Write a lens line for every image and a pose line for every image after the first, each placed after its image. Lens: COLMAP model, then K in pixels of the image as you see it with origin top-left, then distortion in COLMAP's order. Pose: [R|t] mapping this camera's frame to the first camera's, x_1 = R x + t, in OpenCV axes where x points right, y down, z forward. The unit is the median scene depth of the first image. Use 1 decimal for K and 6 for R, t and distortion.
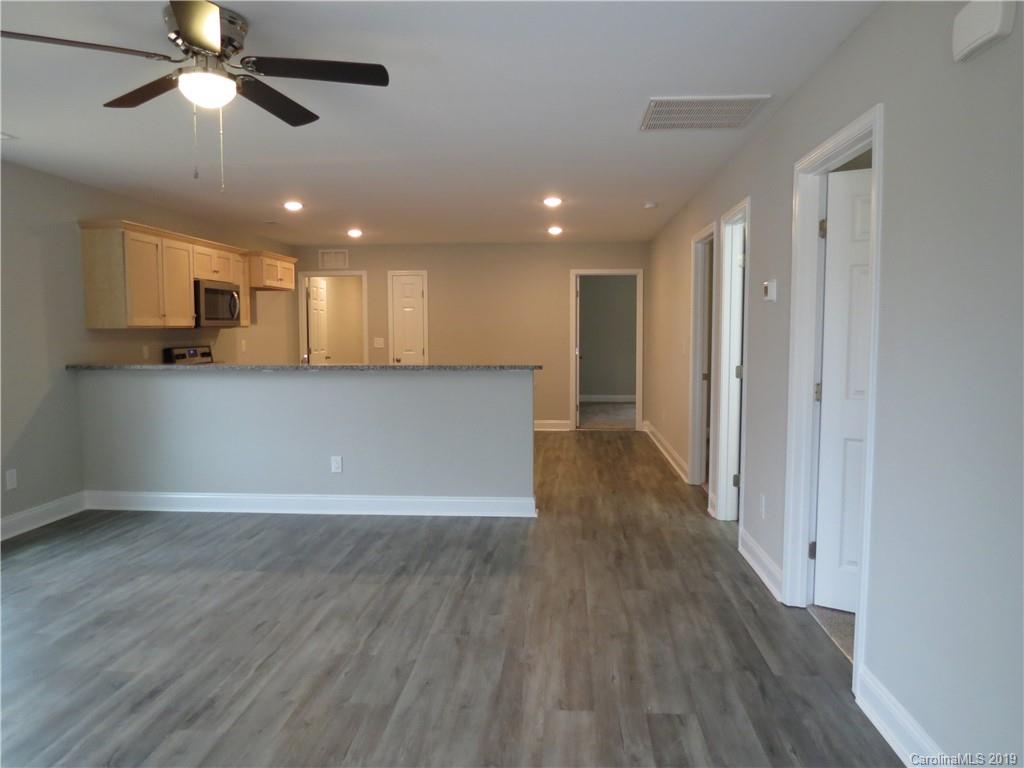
lens RADIAL K [[722.4, 0, 509.8], [0, 722.4, 381.2], [0, 0, 1]] dist [-0.037776, 0.018940]
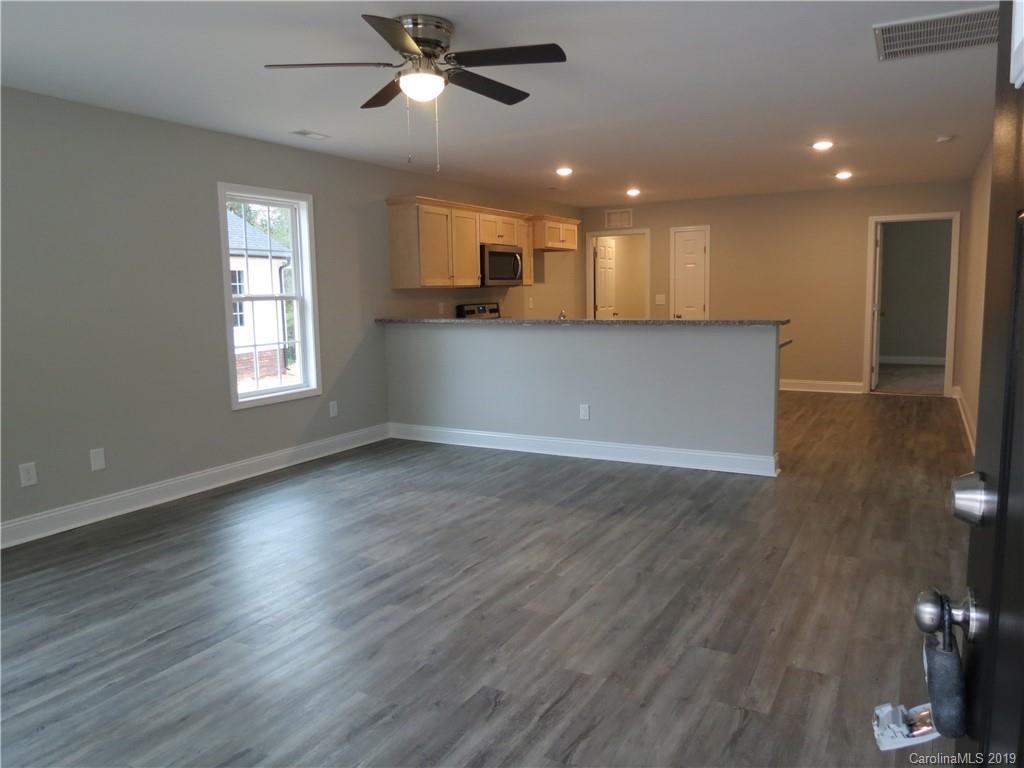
lens RADIAL K [[722.4, 0, 515.3], [0, 722.4, 381.2], [0, 0, 1]] dist [-0.037776, 0.018940]
pose [[0.906595, 0.037955, -0.420291, 0.144469], [-0.013340, 0.998027, 0.061353, 0.005277], [0.421790, -0.050015, 0.905313, -0.027584]]
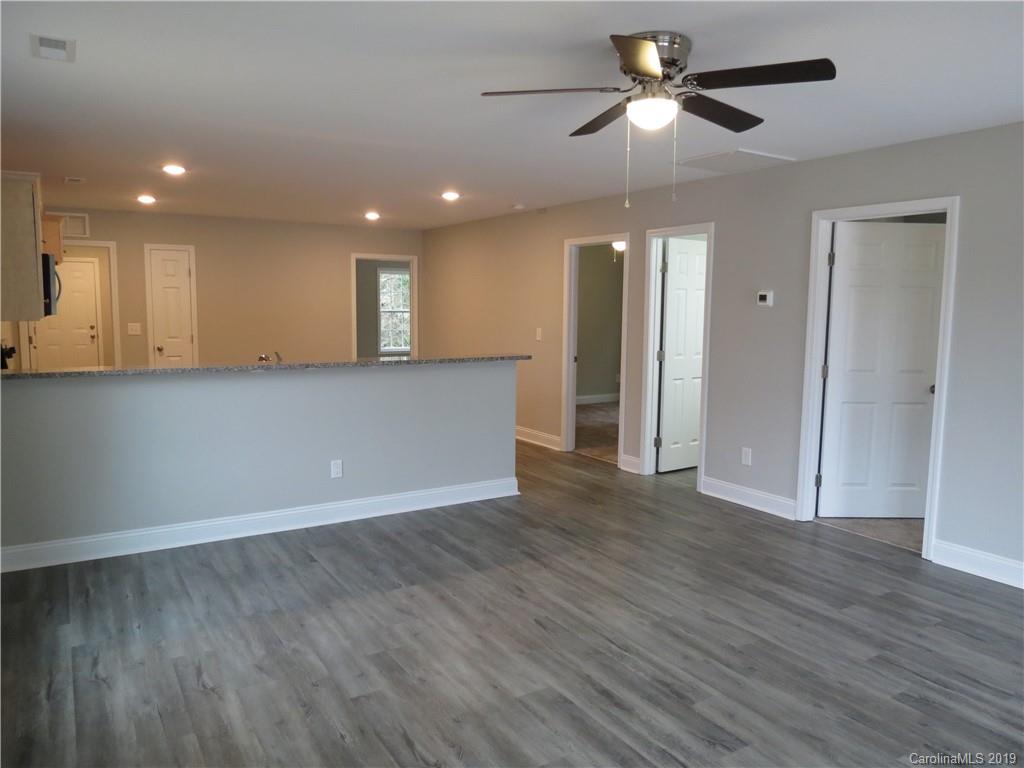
lens RADIAL K [[722.4, 0, 504.9], [0, 722.4, 384.8], [0, 0, 1]] dist [-0.037776, 0.018940]
pose [[0.807561, -0.052532, 0.587440, -0.729302], [0.028998, 0.998357, 0.049416, -0.037568], [-0.589071, -0.022872, 0.807757, 0.158585]]
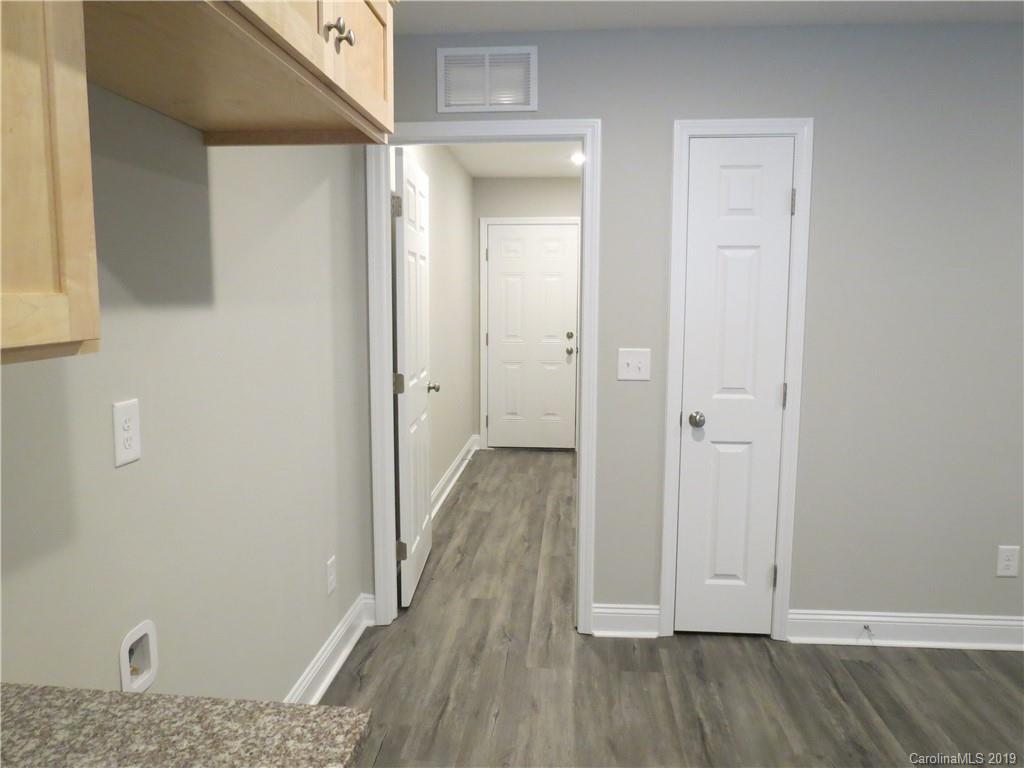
lens RADIAL K [[722.4, 0, 514.6], [0, 722.4, 388.8], [0, 0, 1]] dist [-0.037776, 0.018940]
pose [[0.999902, 0.006537, -0.012410, -0.510132], [-0.005772, 0.998141, 0.060681, -0.135451], [0.012784, -0.060604, 0.998080, 1.554441]]
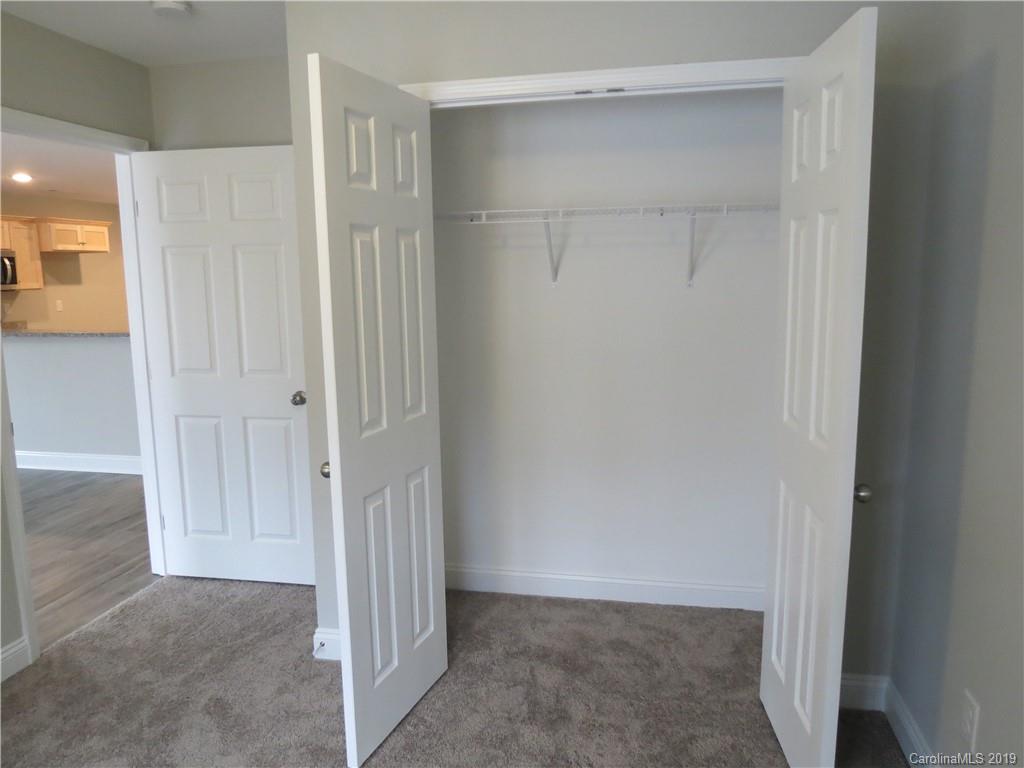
lens RADIAL K [[722.4, 0, 515.6], [0, 722.4, 376.7], [0, 0, 1]] dist [-0.037776, 0.018940]
pose [[0.992819, 0.004642, -0.119536, 0.820269], [0.004326, 0.997200, 0.074655, -0.038327], [0.119548, -0.074636, 0.990019, 0.038660]]
